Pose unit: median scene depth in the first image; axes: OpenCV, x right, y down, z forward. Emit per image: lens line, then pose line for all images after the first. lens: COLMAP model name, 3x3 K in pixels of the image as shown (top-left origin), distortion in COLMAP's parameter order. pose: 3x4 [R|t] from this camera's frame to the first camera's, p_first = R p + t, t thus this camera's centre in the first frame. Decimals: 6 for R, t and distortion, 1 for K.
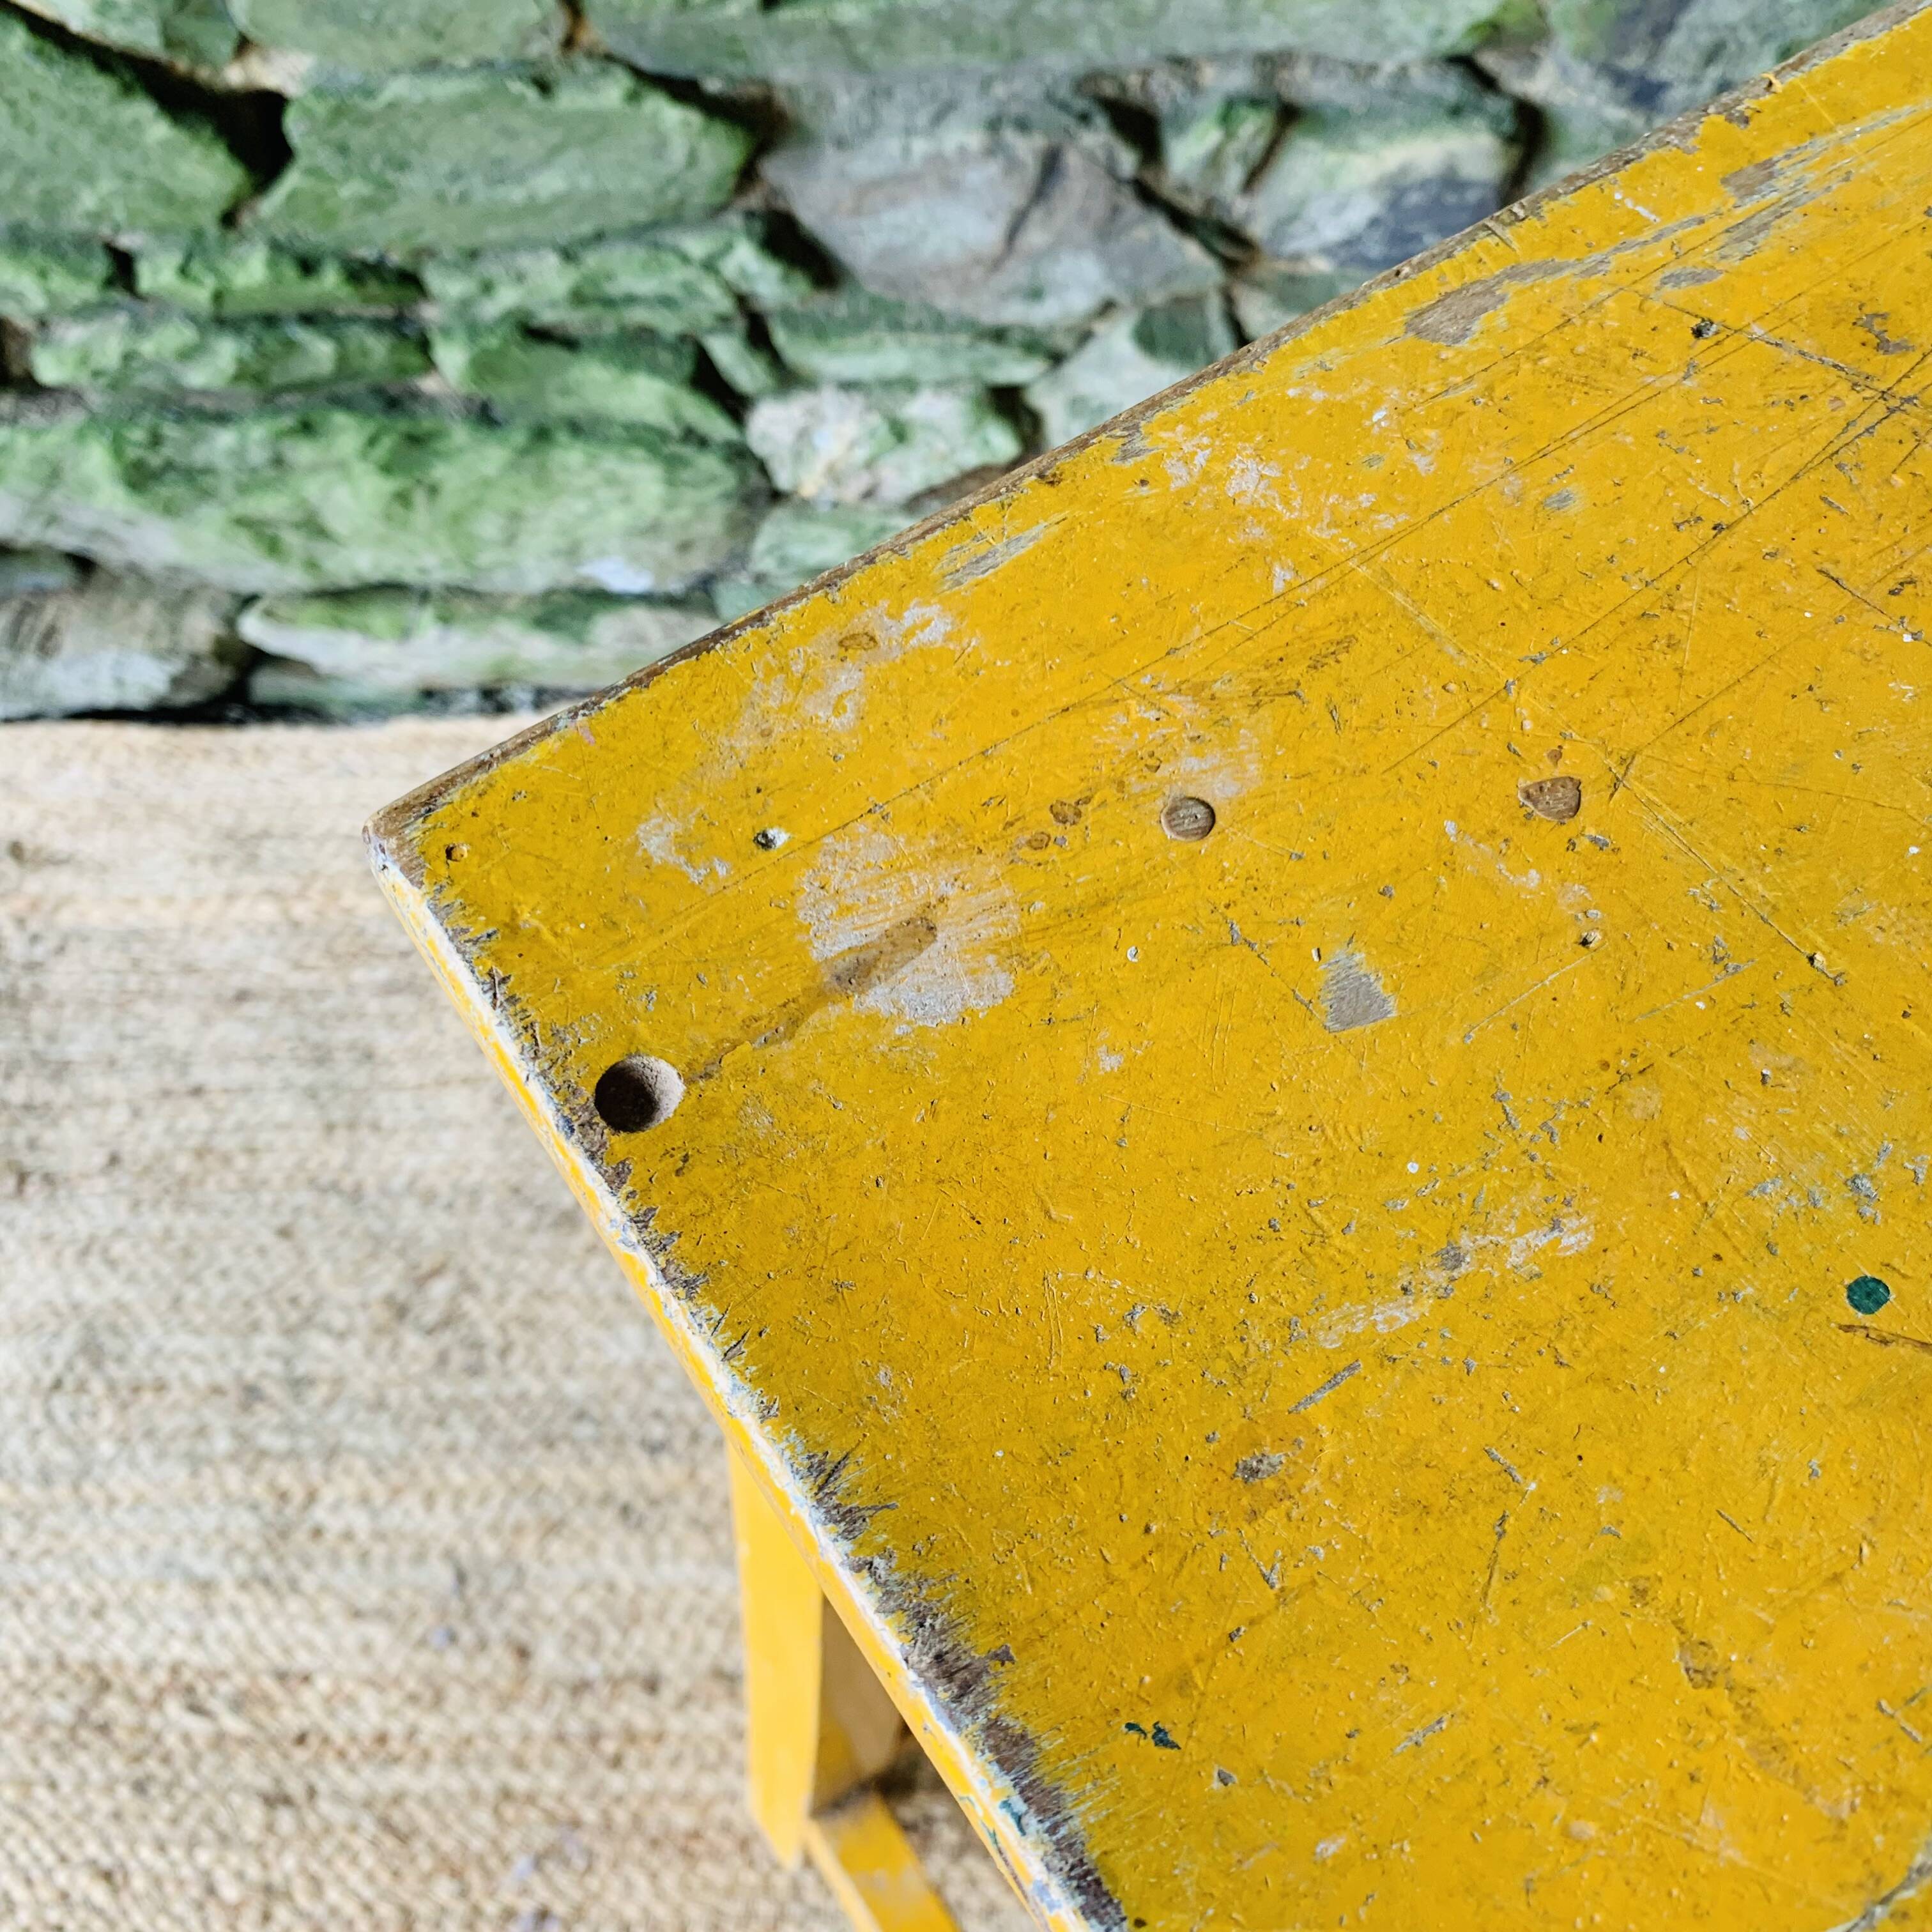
lens RADIAL K [[2033.3, 0, 952.6], [0, 2033.3, 980.2], [0, 0, 1]] dist [-0.013832, 0.000000]
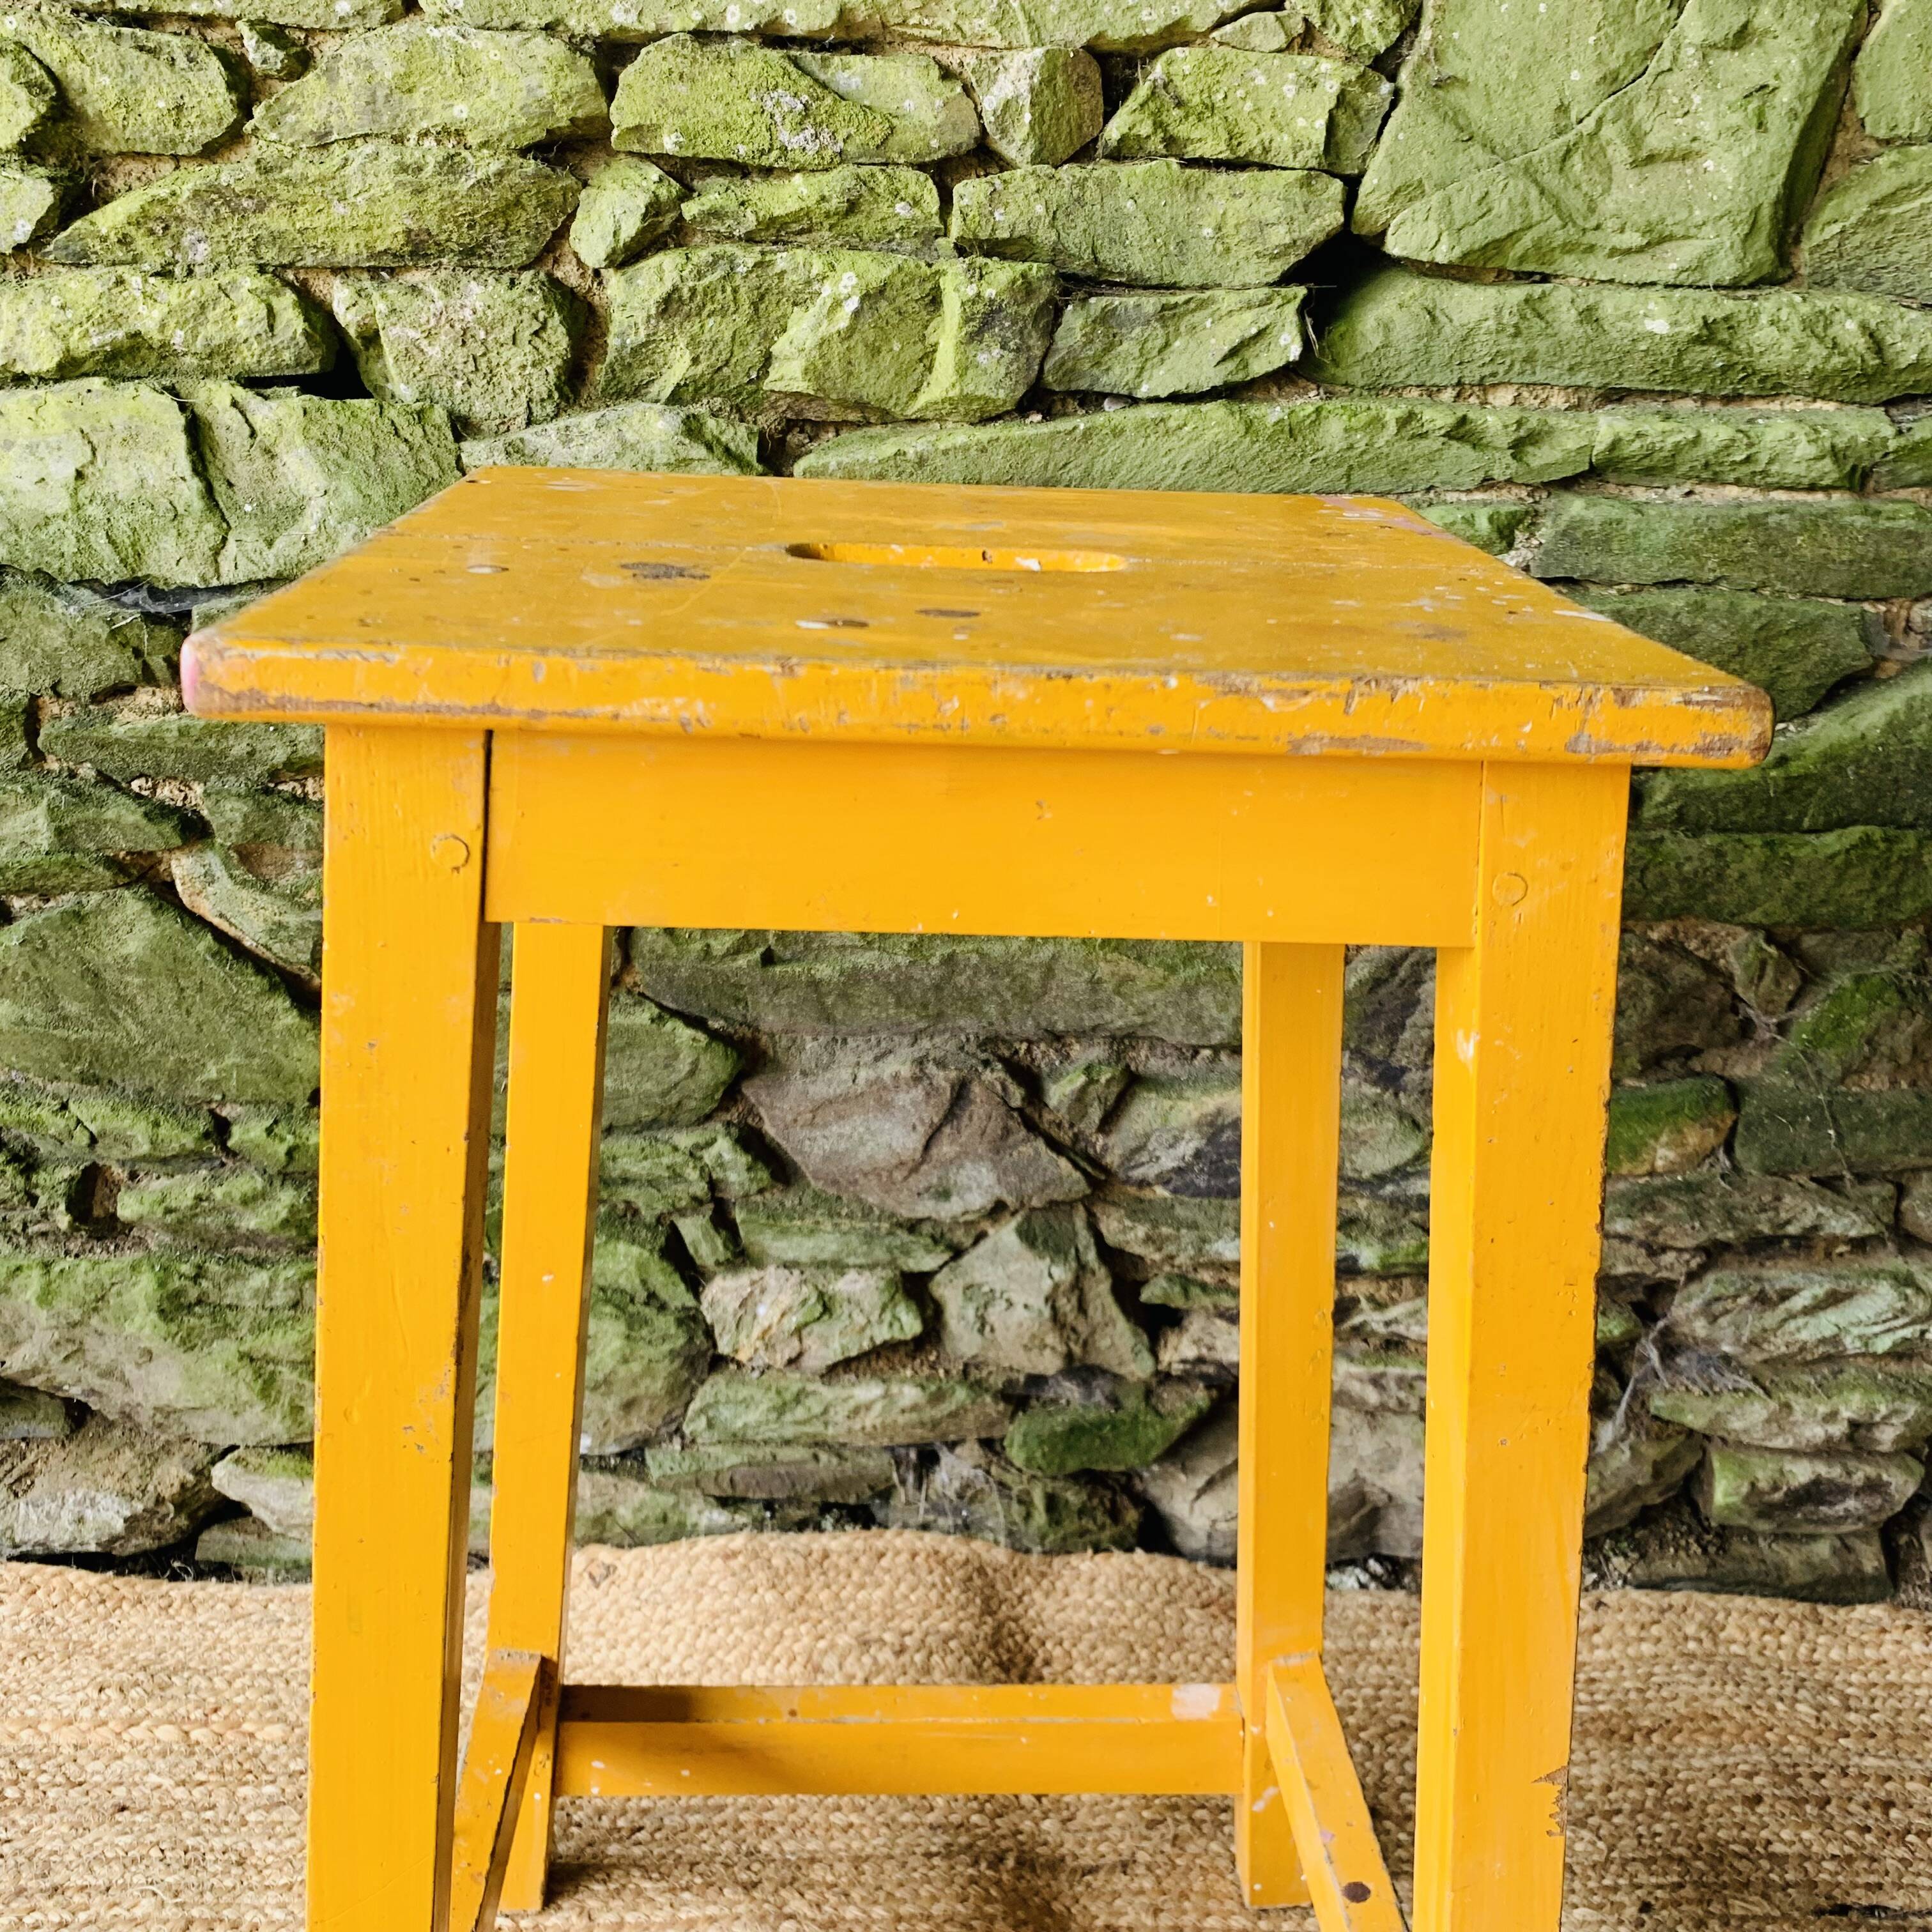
lens RADIAL K [[2005.2, 0, 994.6], [0, 2005.2, 948.3], [0, 0, 1]] dist [-0.001098, 0.000000]
pose [[0.994911, 0.076188, 0.065928, -0.021998], [-0.018843, 0.783513, -0.621090, 0.318174], [-0.098975, 0.616688, 0.780961, -0.085774]]
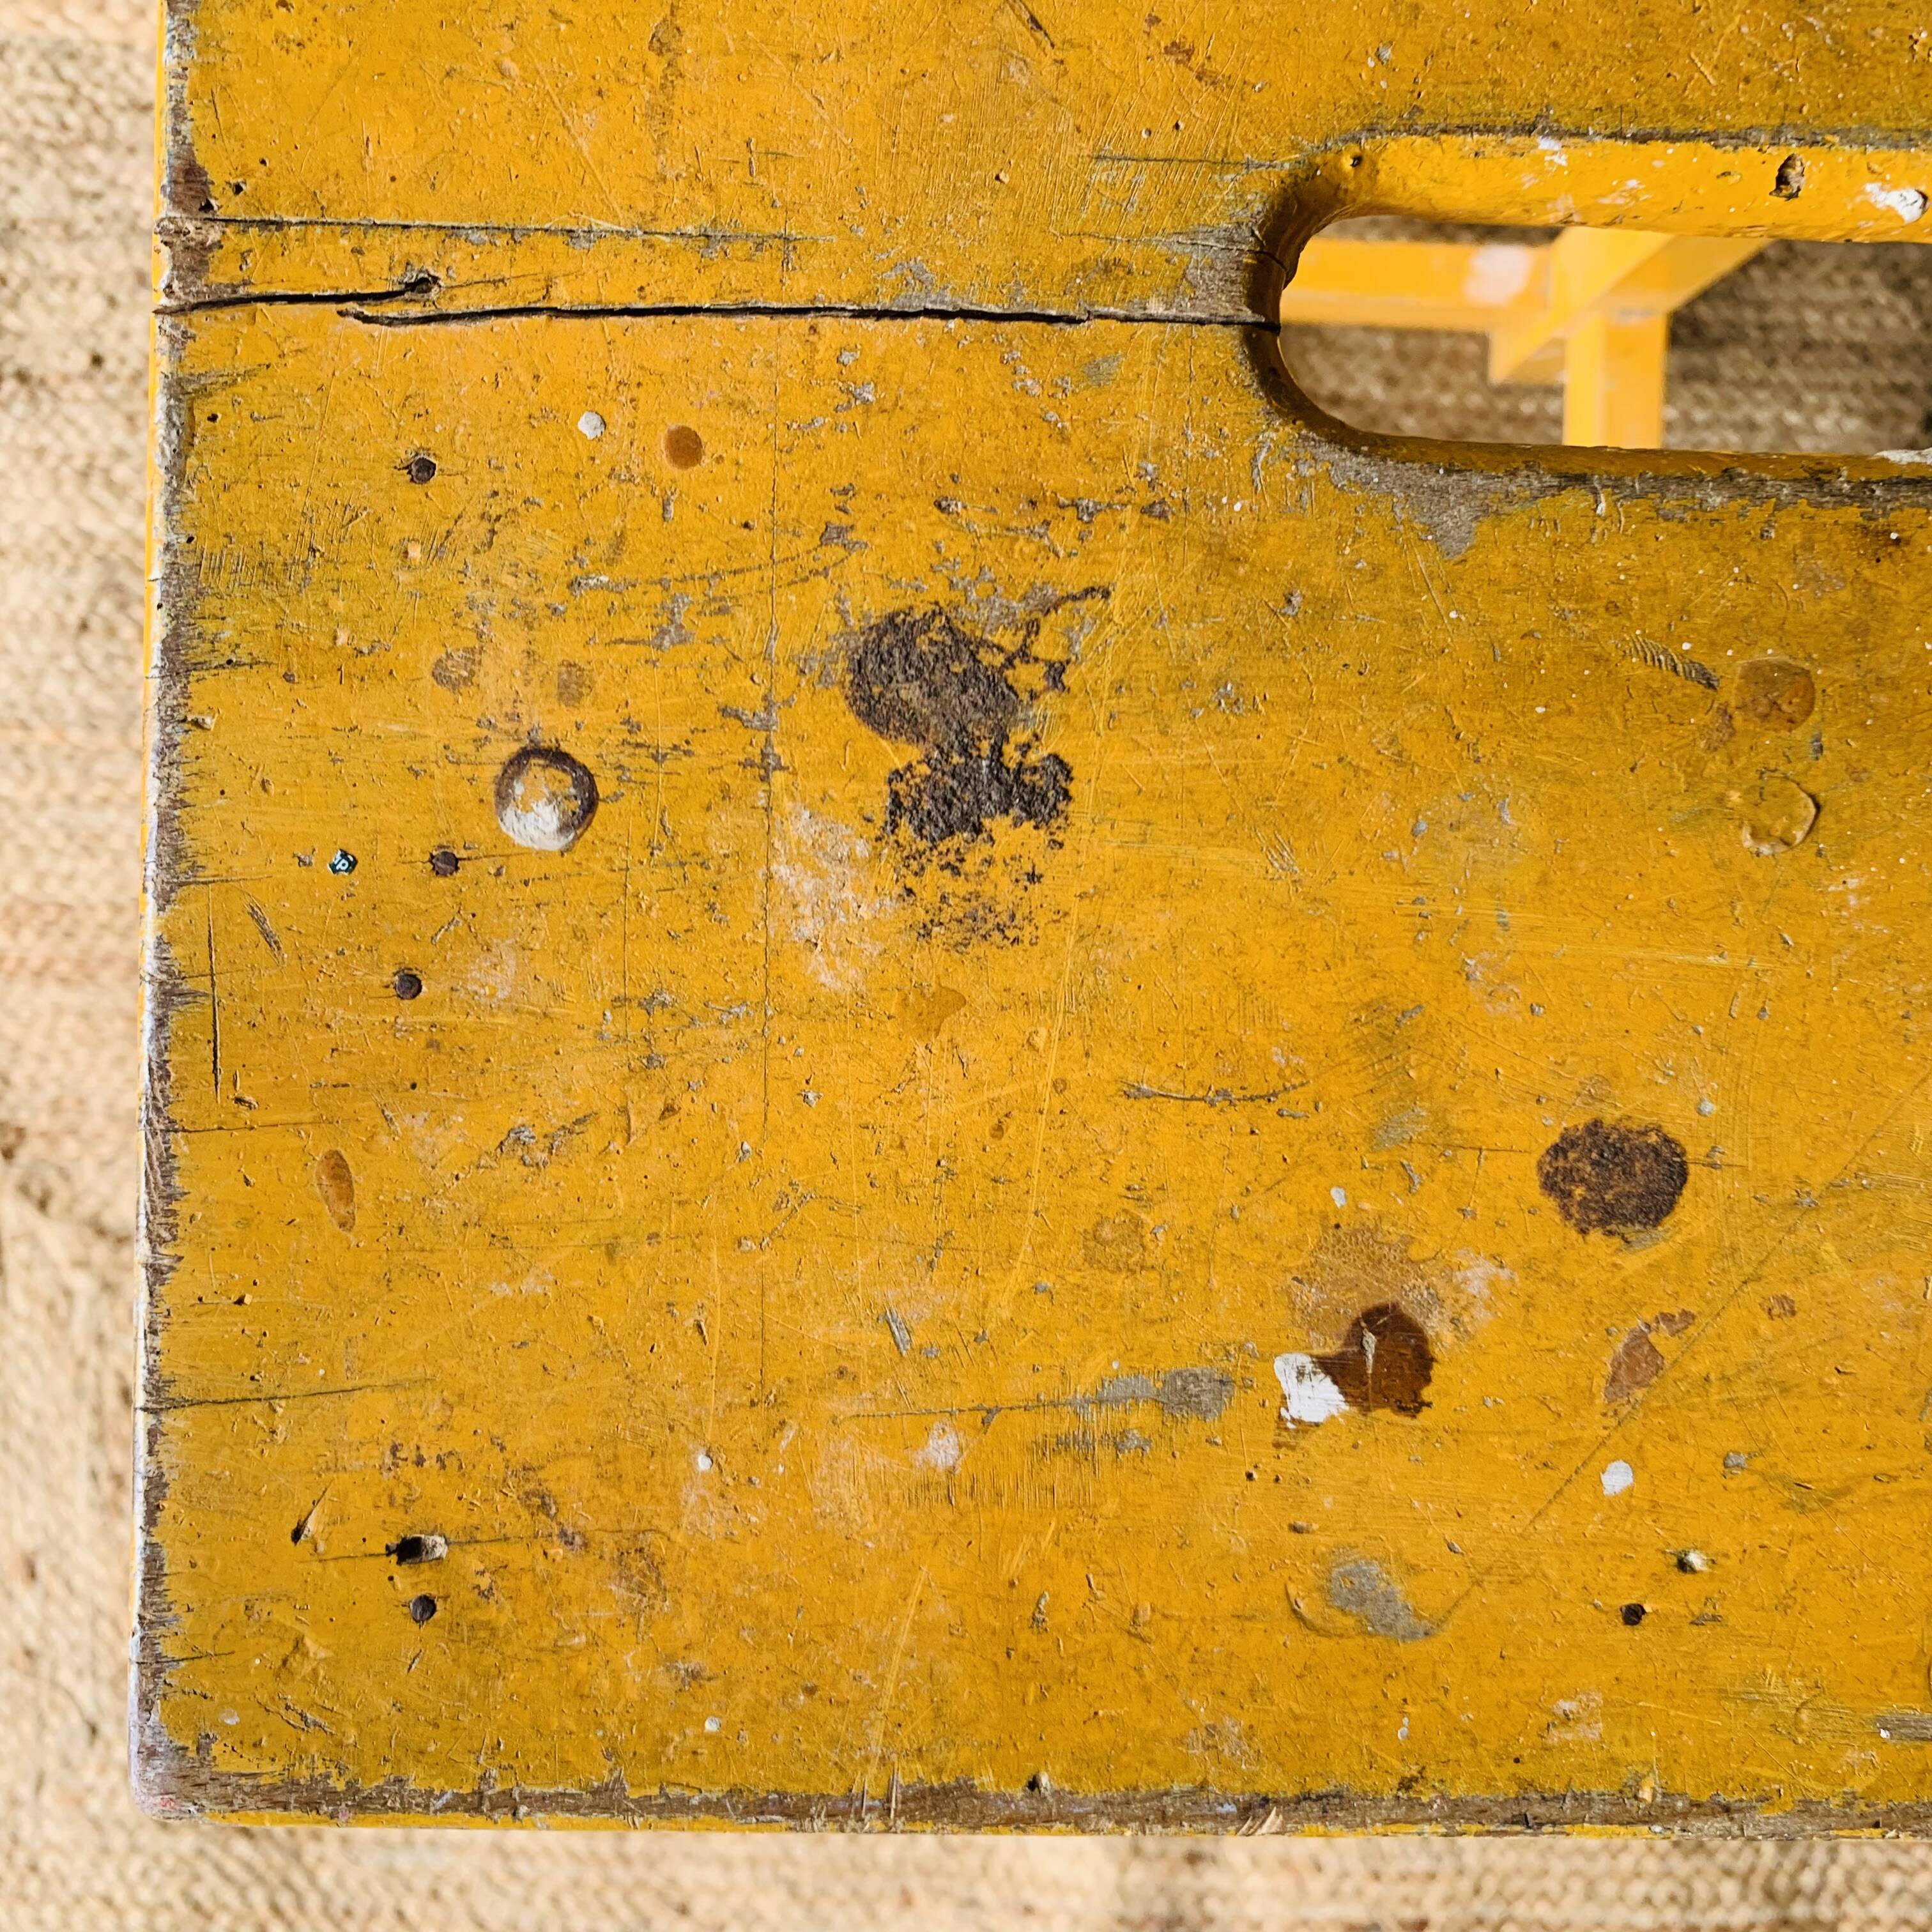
lens RADIAL K [[2005.2, 0, 953.0], [0, 2005.2, 998.9], [0, 0, 1]] dist [-0.001098, 0.000000]
pose [[0.994538, 0.051480, 0.090795, -0.108697], [-0.093921, 0.820856, 0.563361, -0.233305], [-0.045528, -0.568811, 0.821207, 0.096617]]
